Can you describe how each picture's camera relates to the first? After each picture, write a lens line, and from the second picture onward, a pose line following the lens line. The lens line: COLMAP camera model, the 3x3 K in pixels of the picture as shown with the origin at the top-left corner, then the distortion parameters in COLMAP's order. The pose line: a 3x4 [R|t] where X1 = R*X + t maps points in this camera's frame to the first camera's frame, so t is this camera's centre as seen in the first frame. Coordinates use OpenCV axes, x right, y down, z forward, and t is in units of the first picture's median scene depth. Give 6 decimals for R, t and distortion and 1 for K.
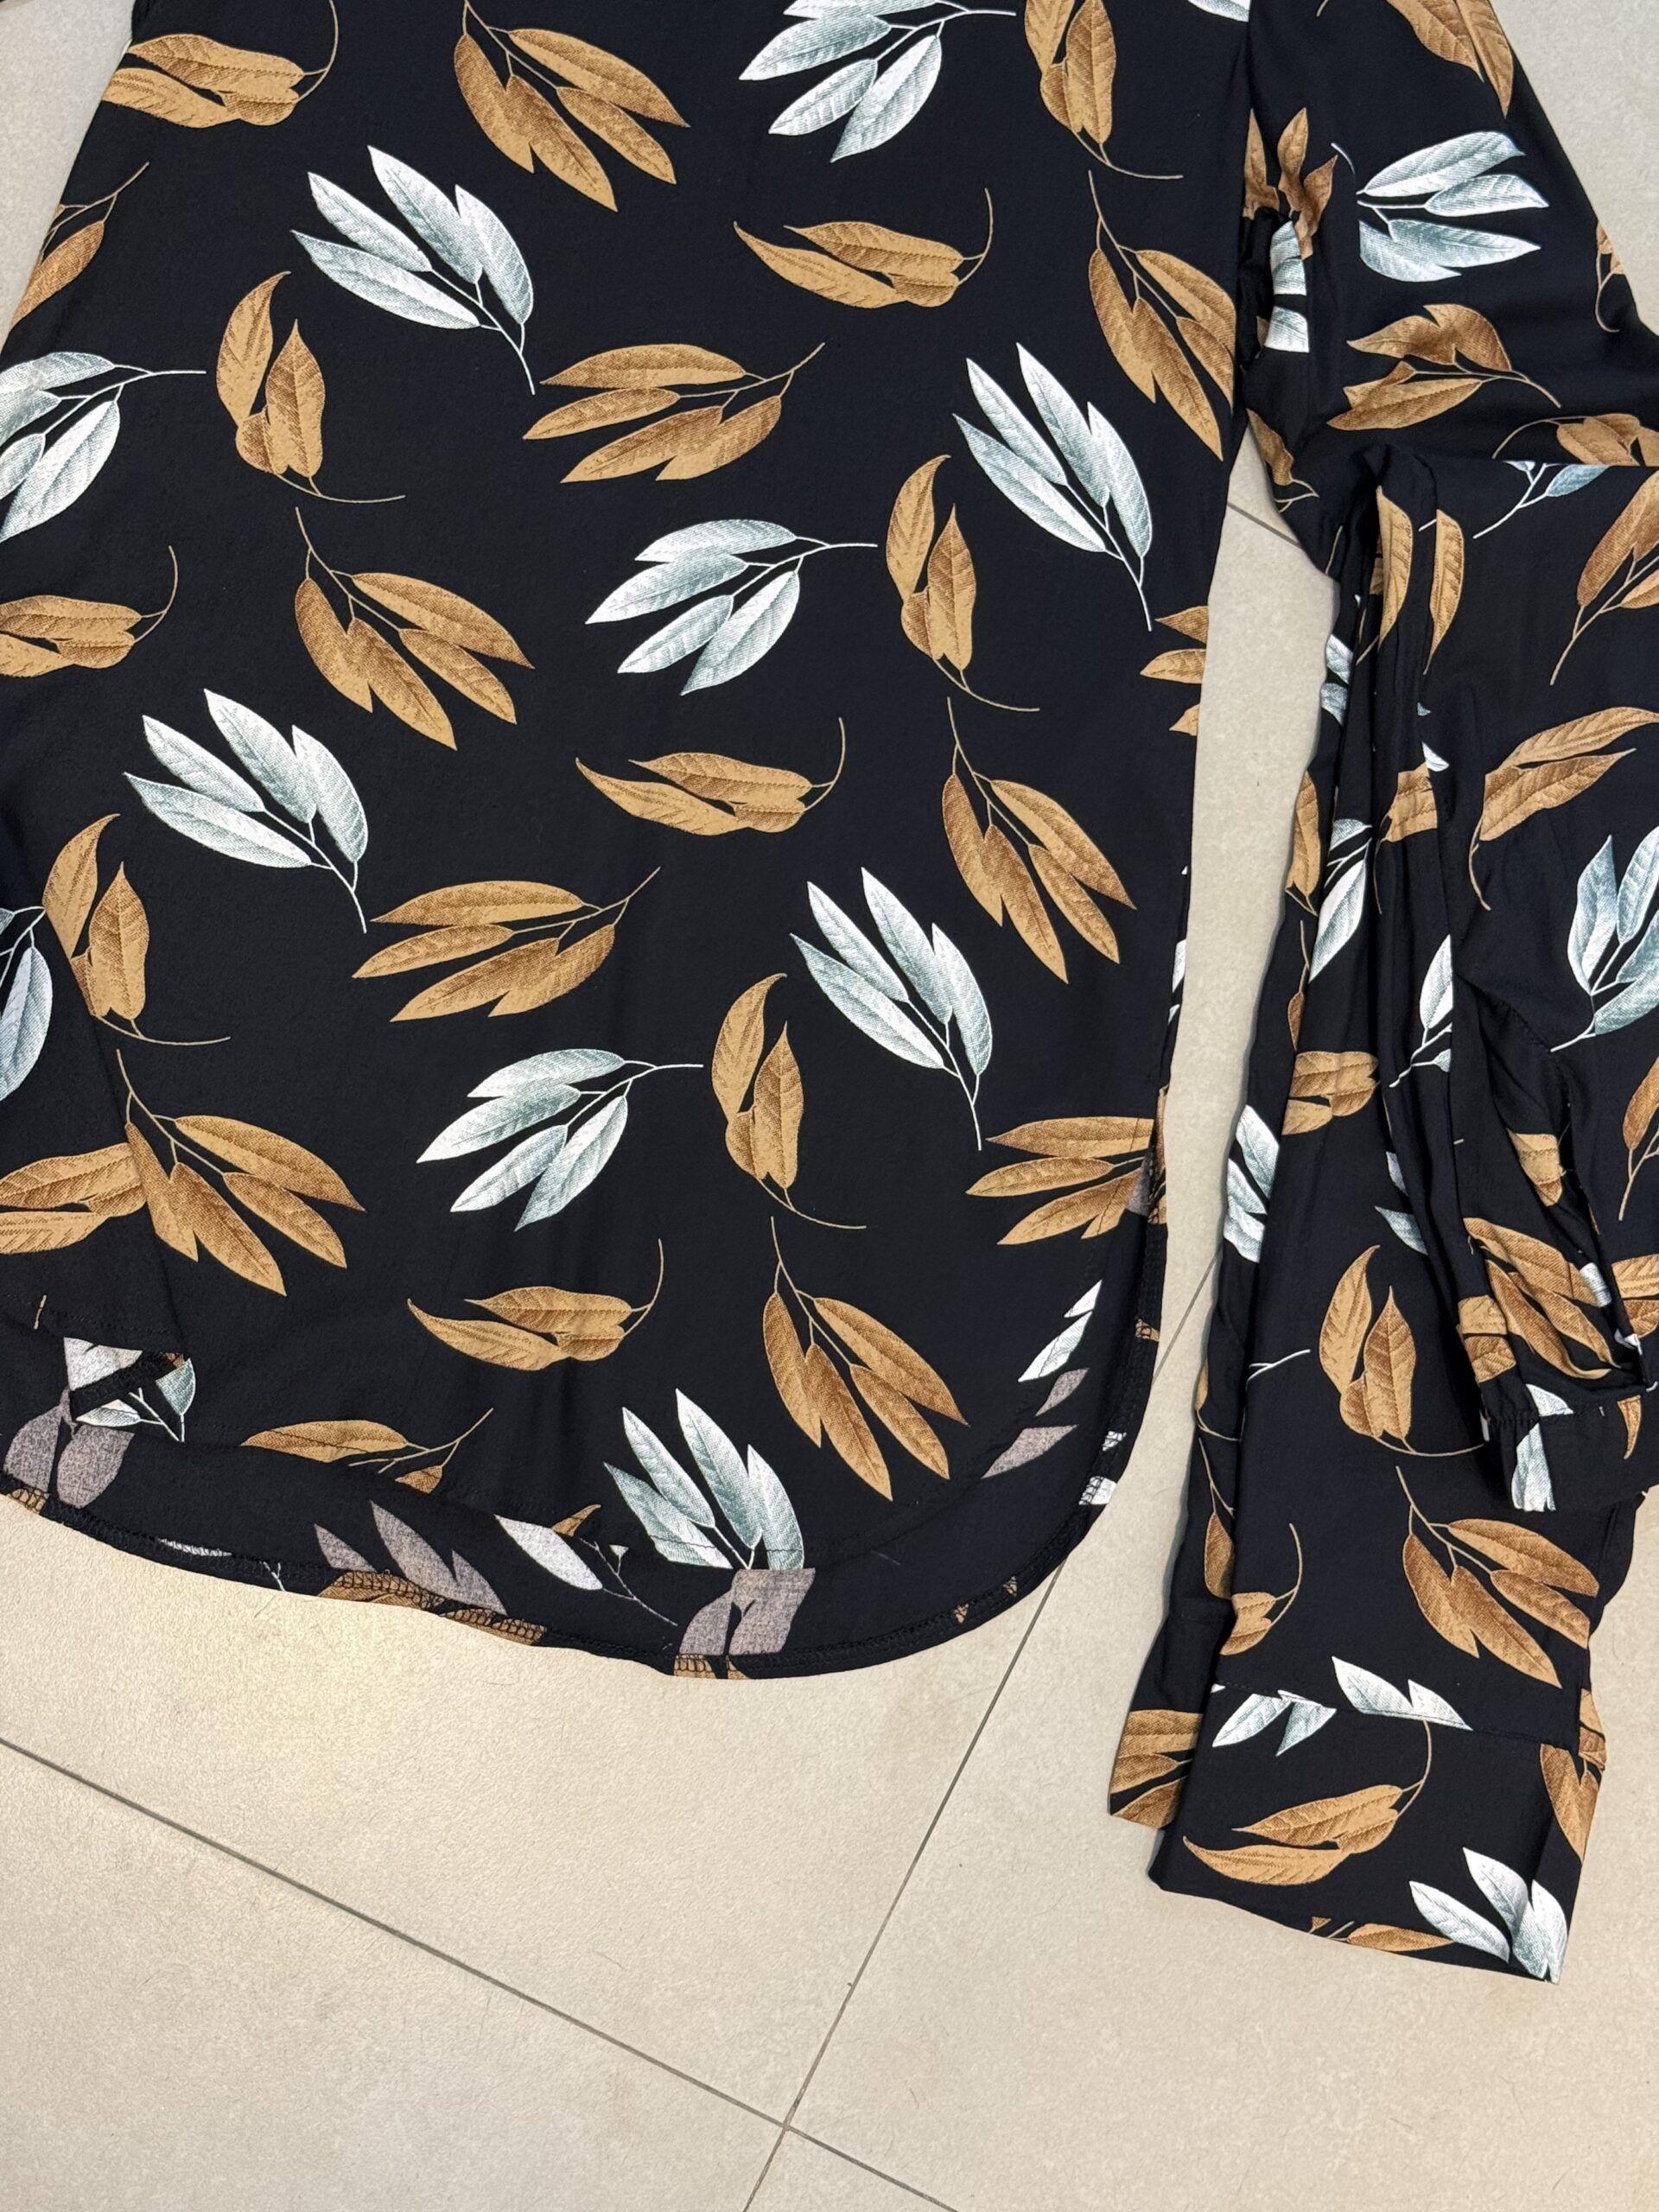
lens RADIAL K [[3055.9, 0, 829.5], [0, 3055.9, 1106.0], [0, 0, 1]] dist [0.184736, -0.324928]
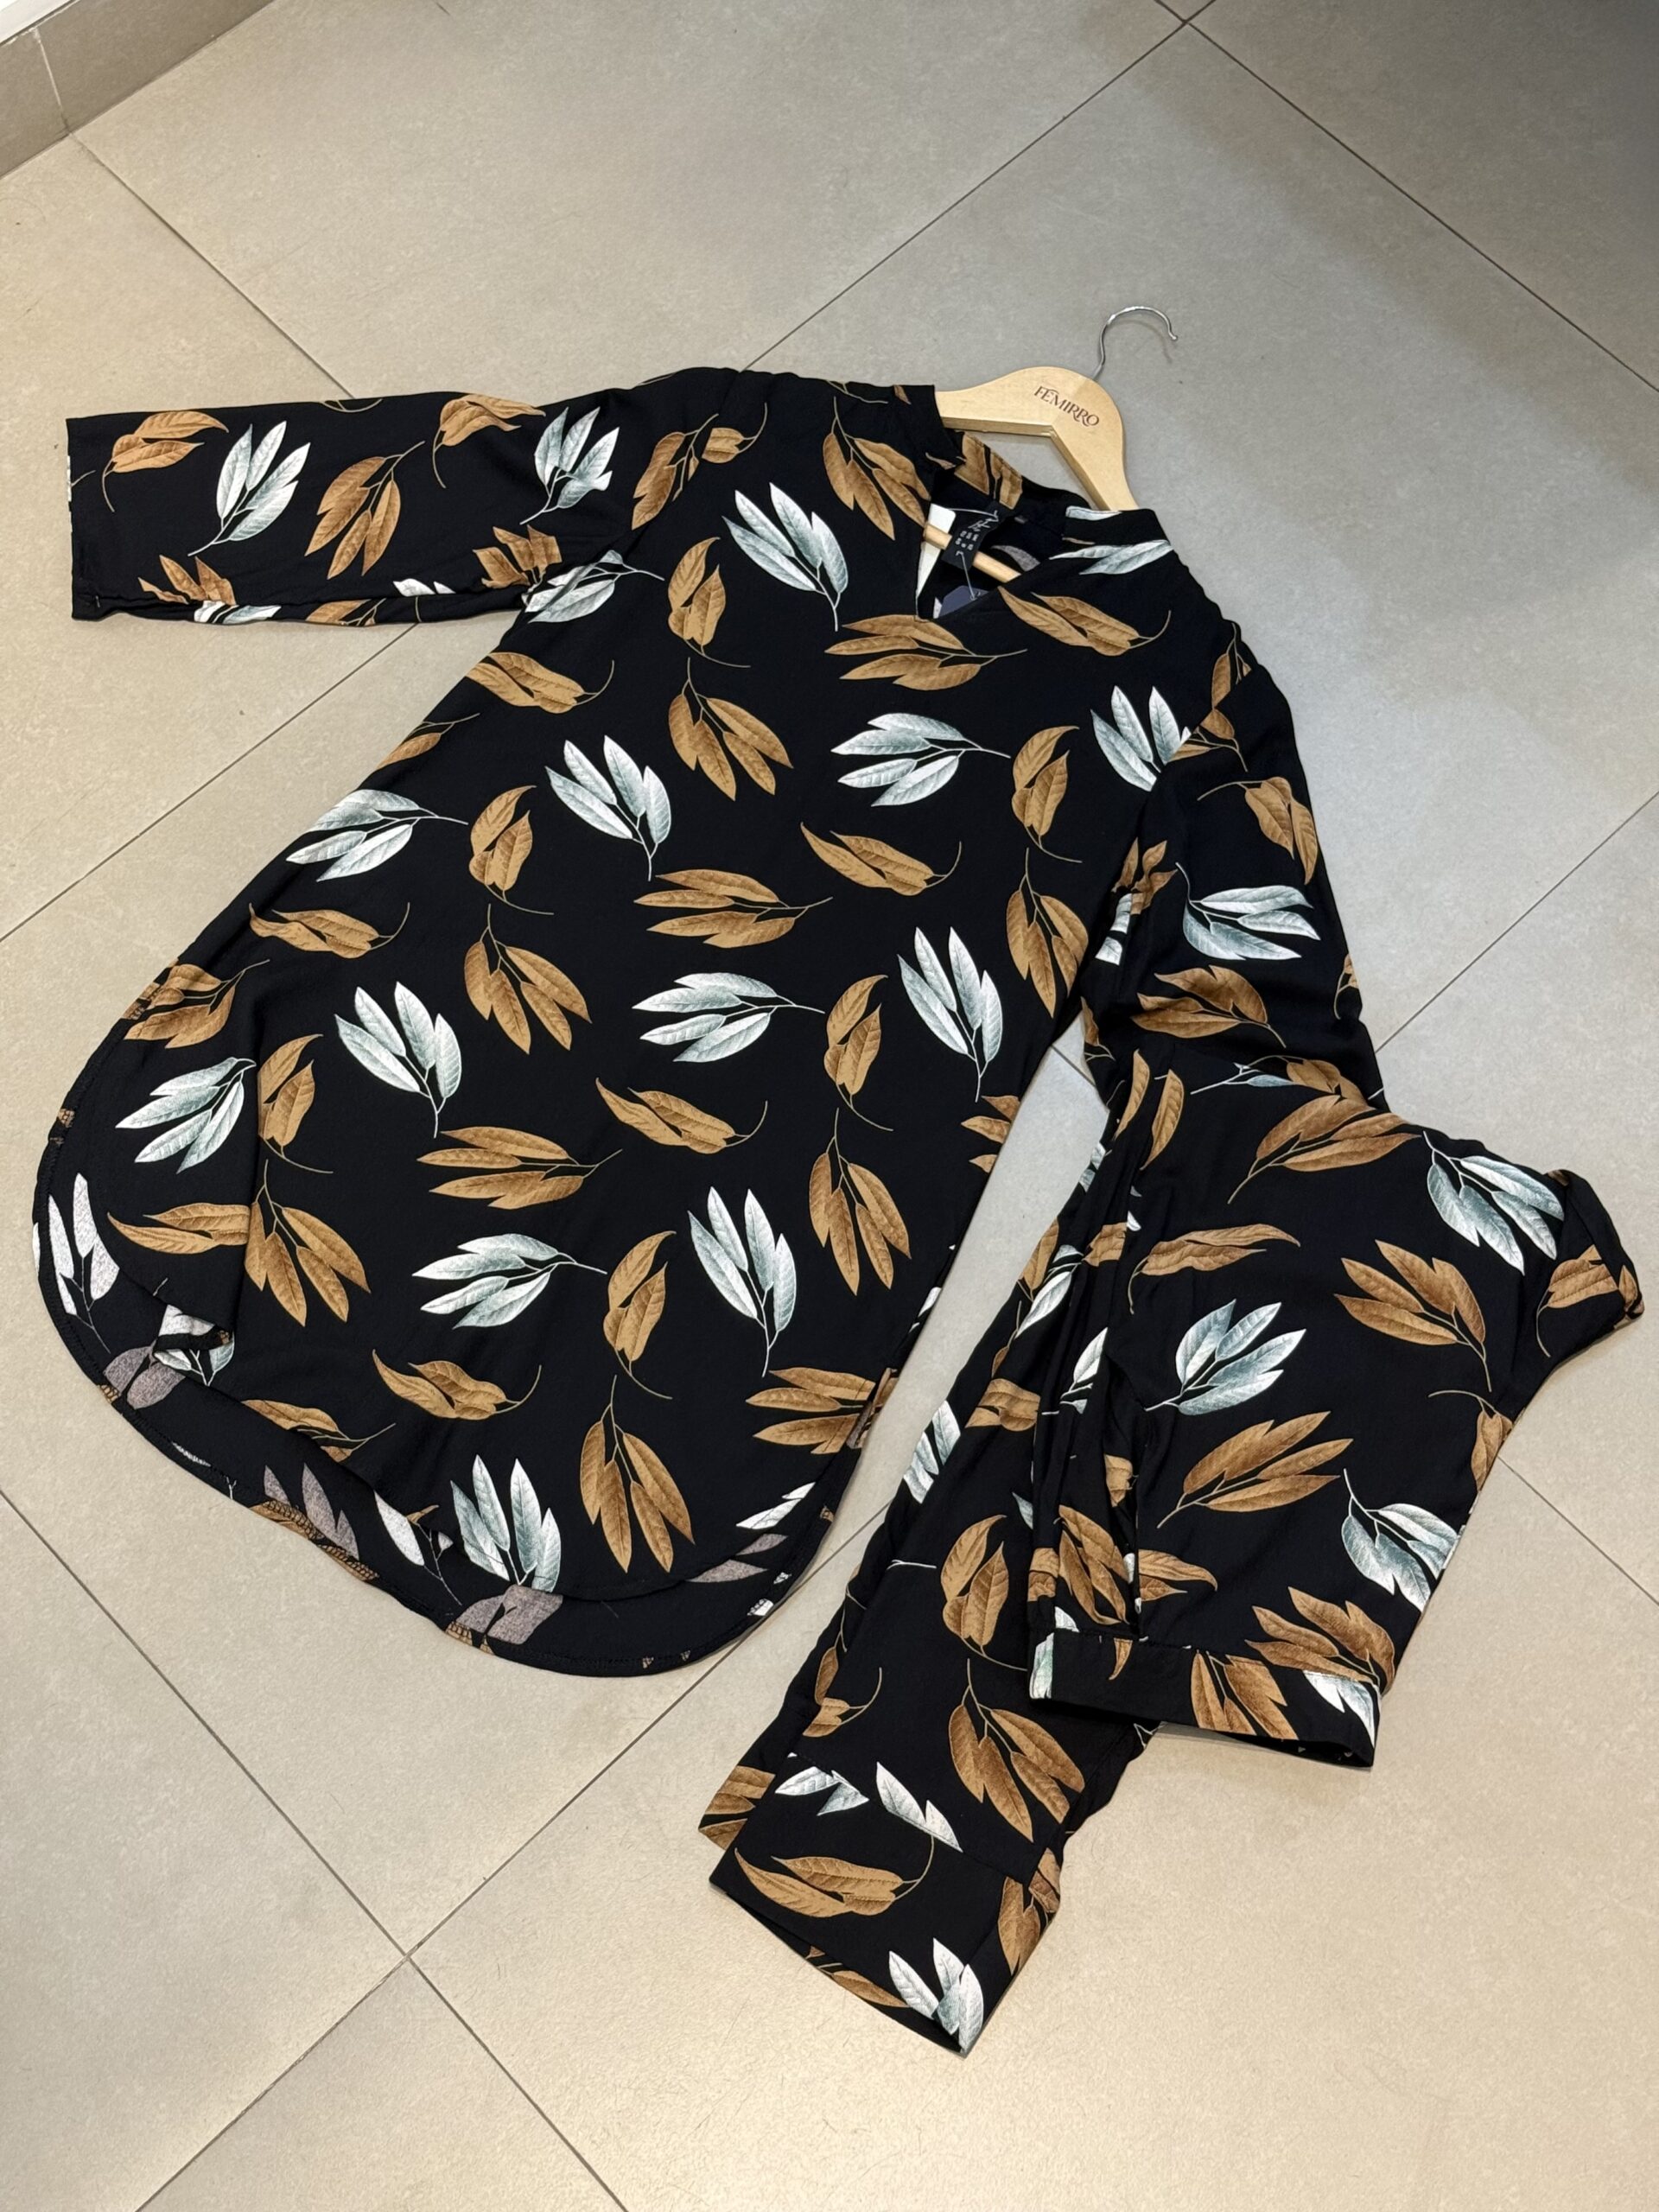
lens RADIAL K [[3055.9, 0, 829.5], [0, 3055.9, 1106.0], [0, 0, 1]] dist [0.184736, -0.324928]
pose [[0.934956, 0.216537, -0.281013, 0.475370], [-0.307967, 0.888603, -0.339913, 0.398828], [0.176105, 0.404346, 0.897492, -0.398193]]
